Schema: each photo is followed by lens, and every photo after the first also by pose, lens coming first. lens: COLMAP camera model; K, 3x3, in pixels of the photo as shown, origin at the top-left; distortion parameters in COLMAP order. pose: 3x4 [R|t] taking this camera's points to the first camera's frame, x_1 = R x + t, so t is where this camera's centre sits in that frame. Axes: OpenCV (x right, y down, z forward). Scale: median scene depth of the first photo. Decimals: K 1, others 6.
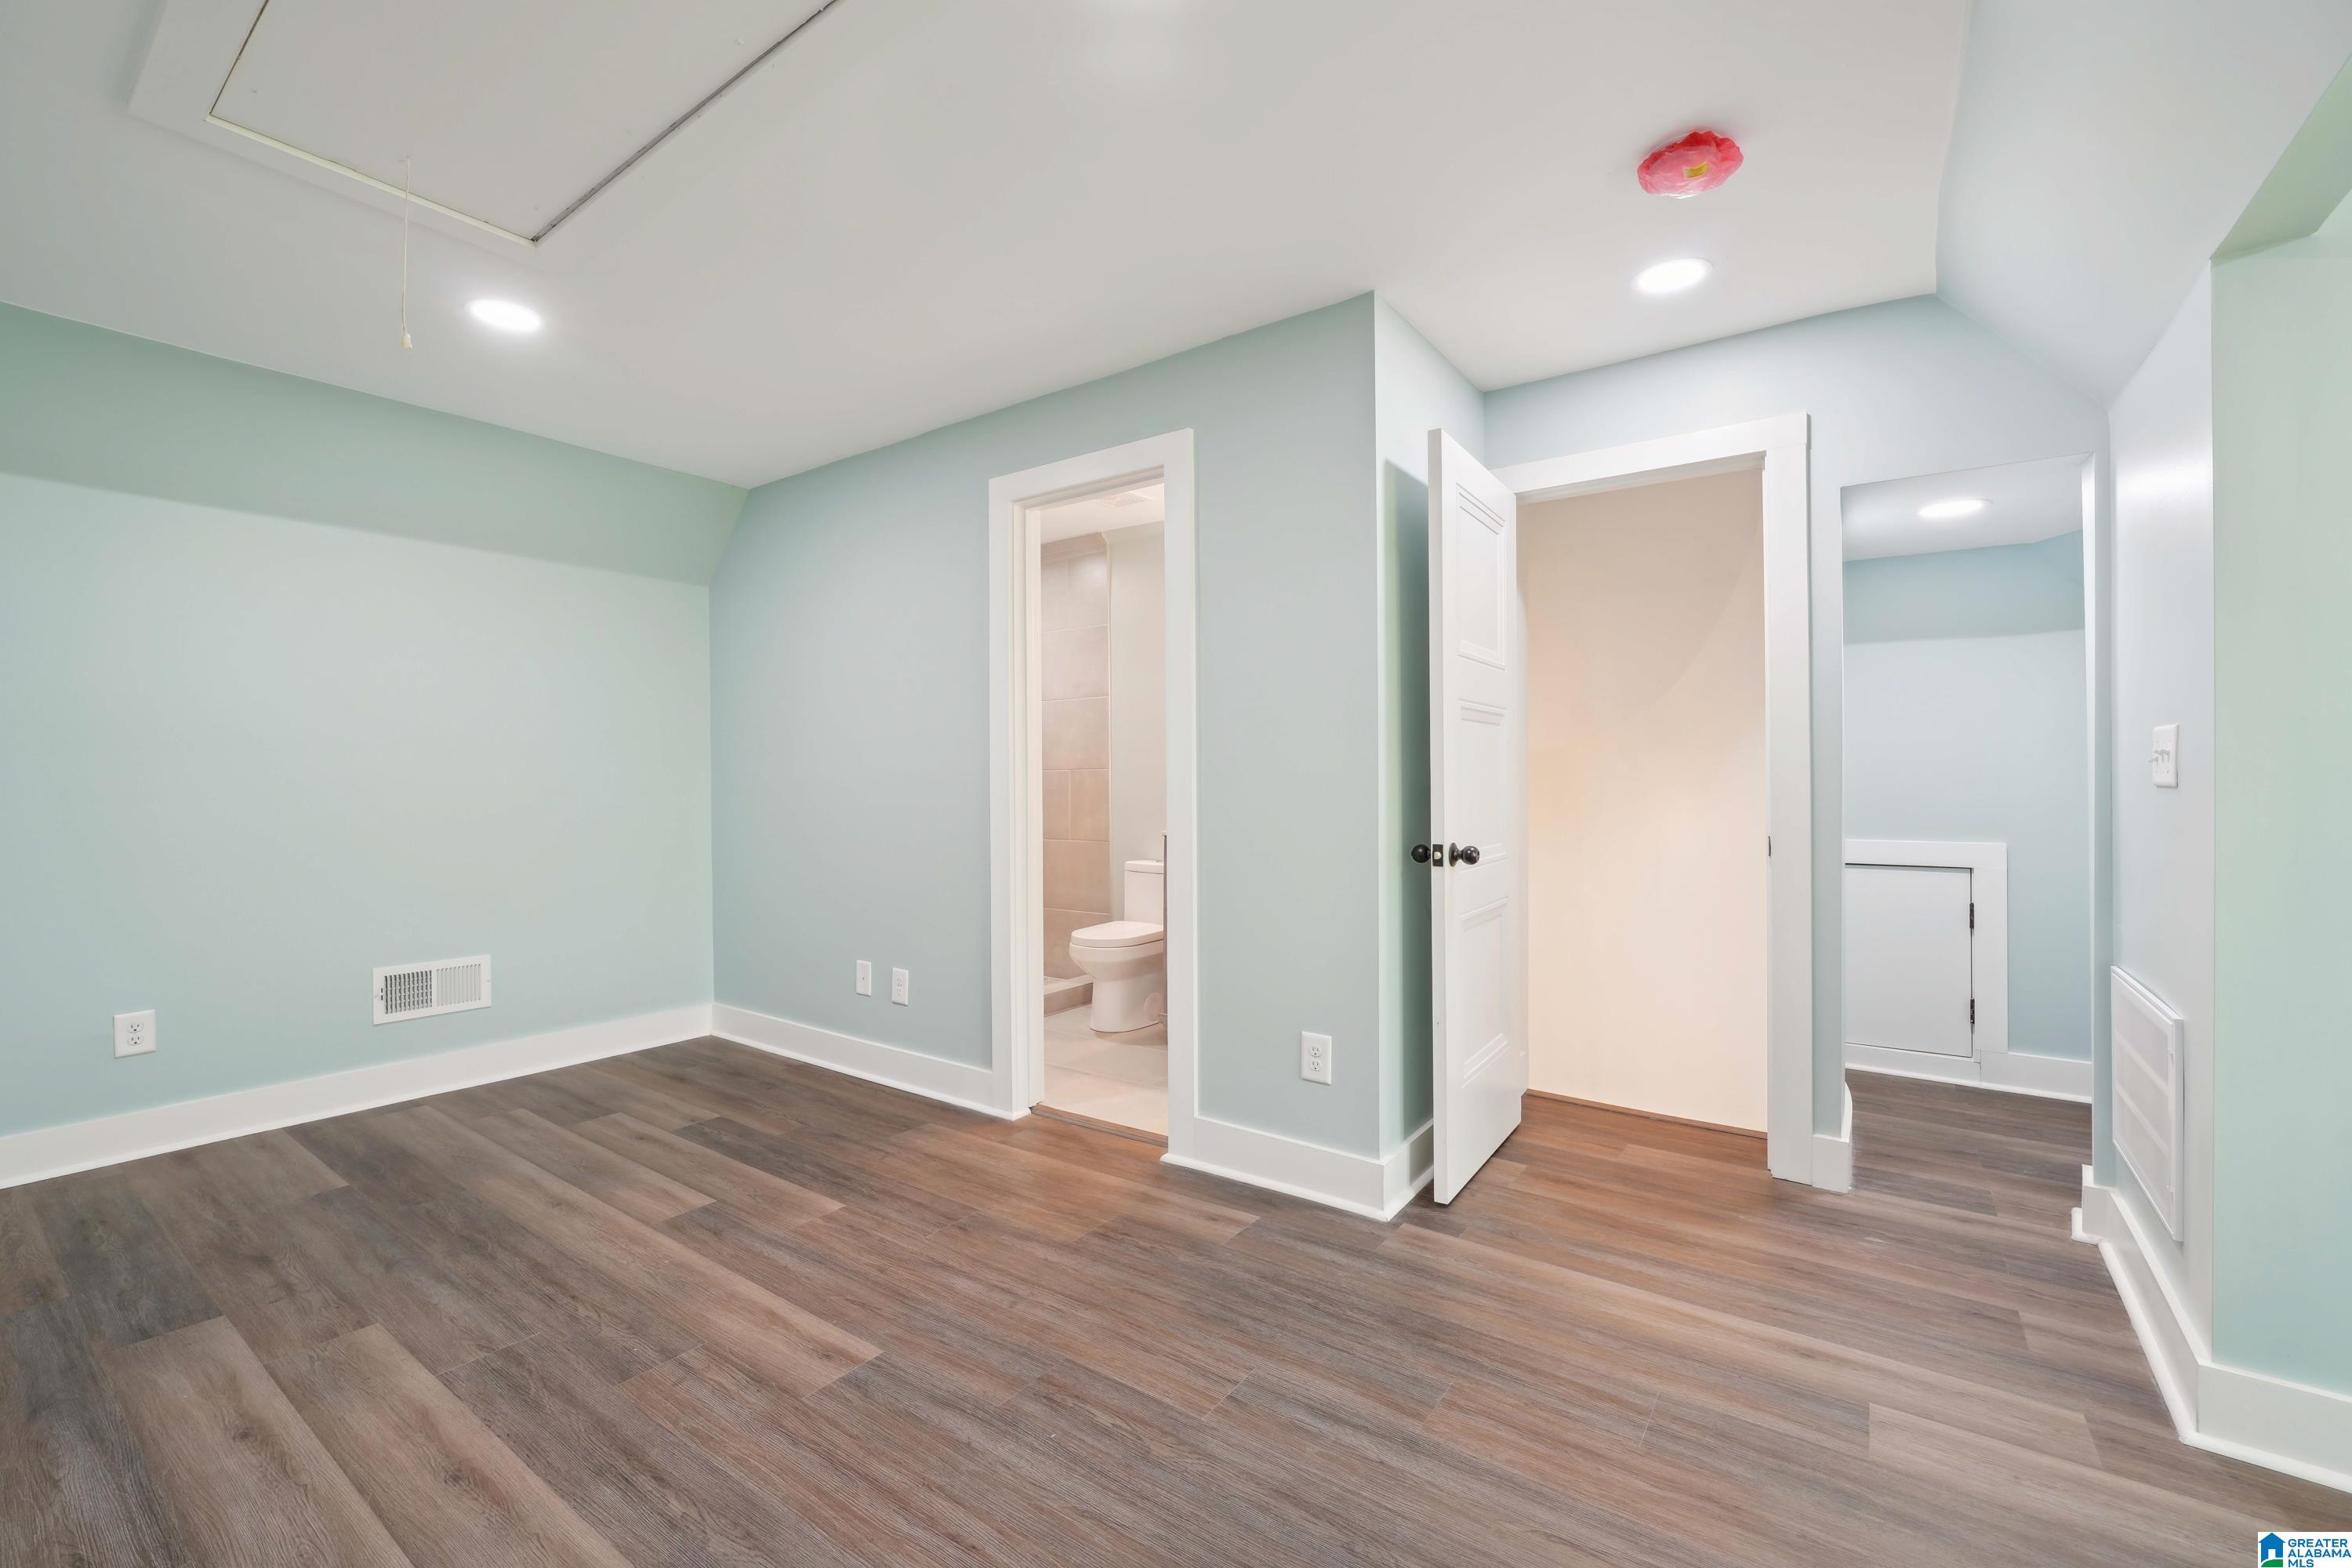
lens RADIAL K [[950.5, 0, 1190.7], [0, 950.5, 777.6], [0, 0, 1]] dist [-0.004055, -0.000397]
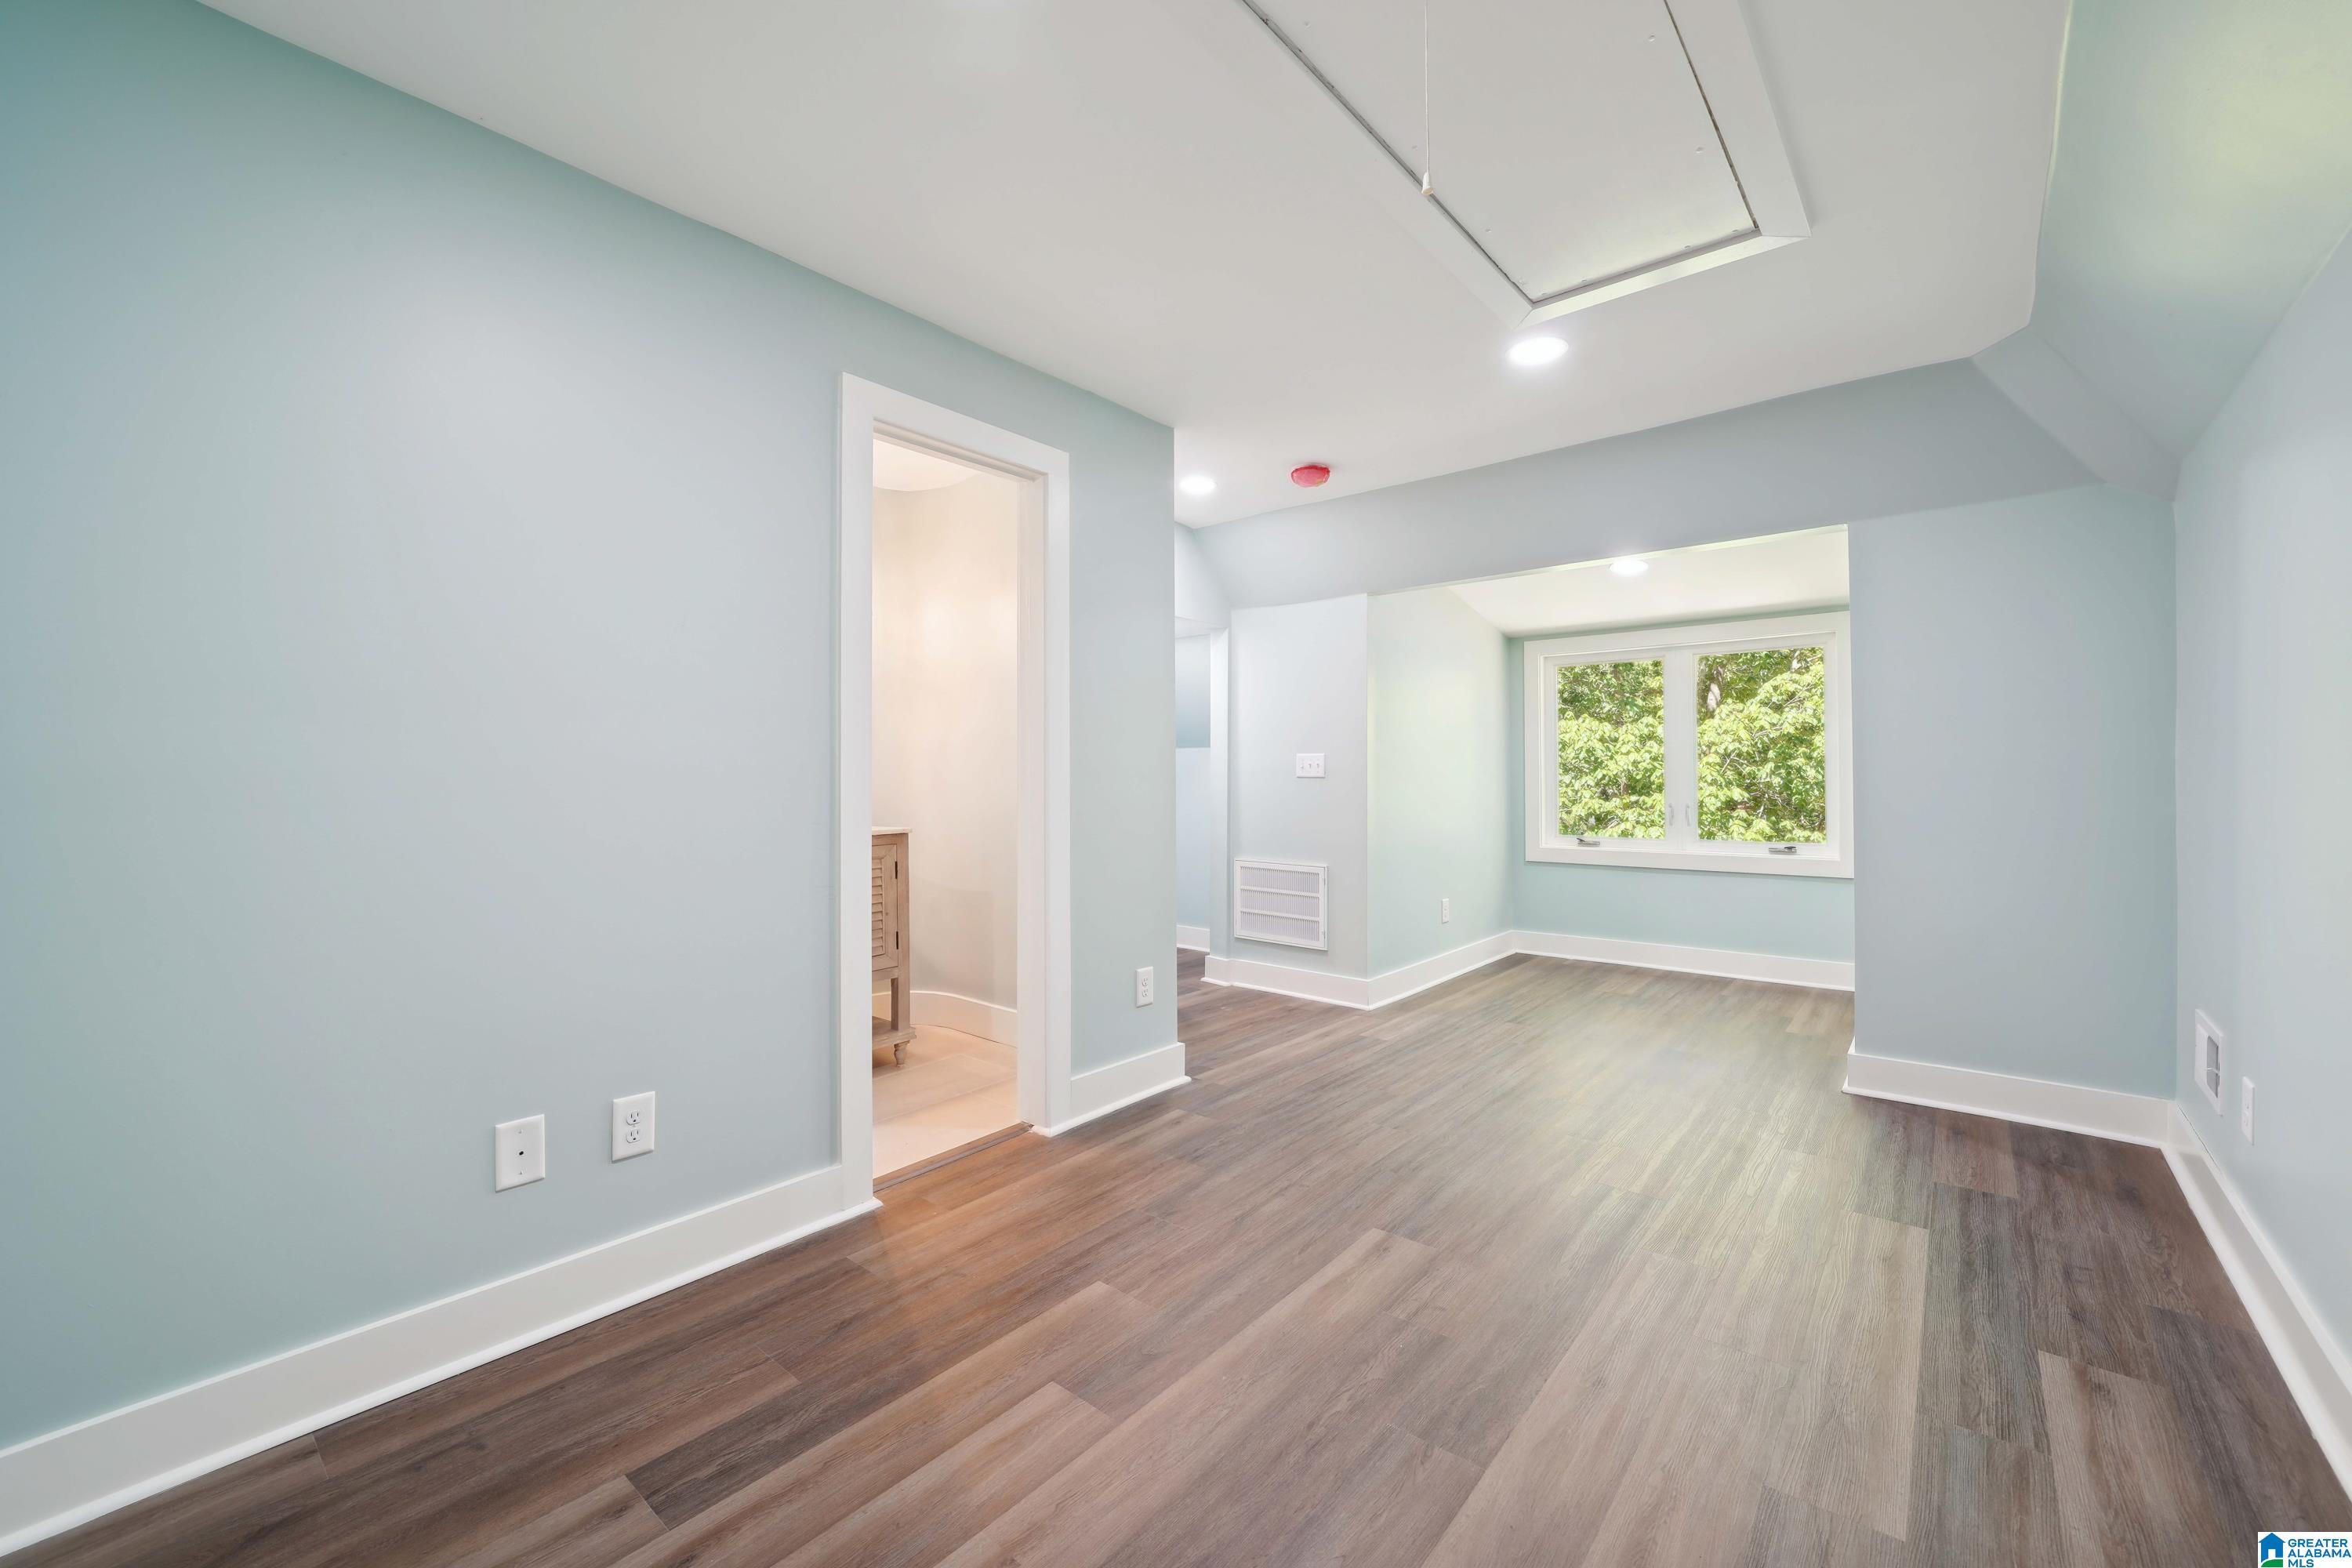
lens RADIAL K [[950.5, 0, 1186.0], [0, 950.5, 782.4], [0, 0, 1]] dist [-0.004055, -0.000397]
pose [[0.075934, 0.000282, 0.997113, -1.243309], [-0.002414, 0.999997, -0.000099, 0.011606], [-0.997110, -0.002399, 0.075935, 0.898046]]
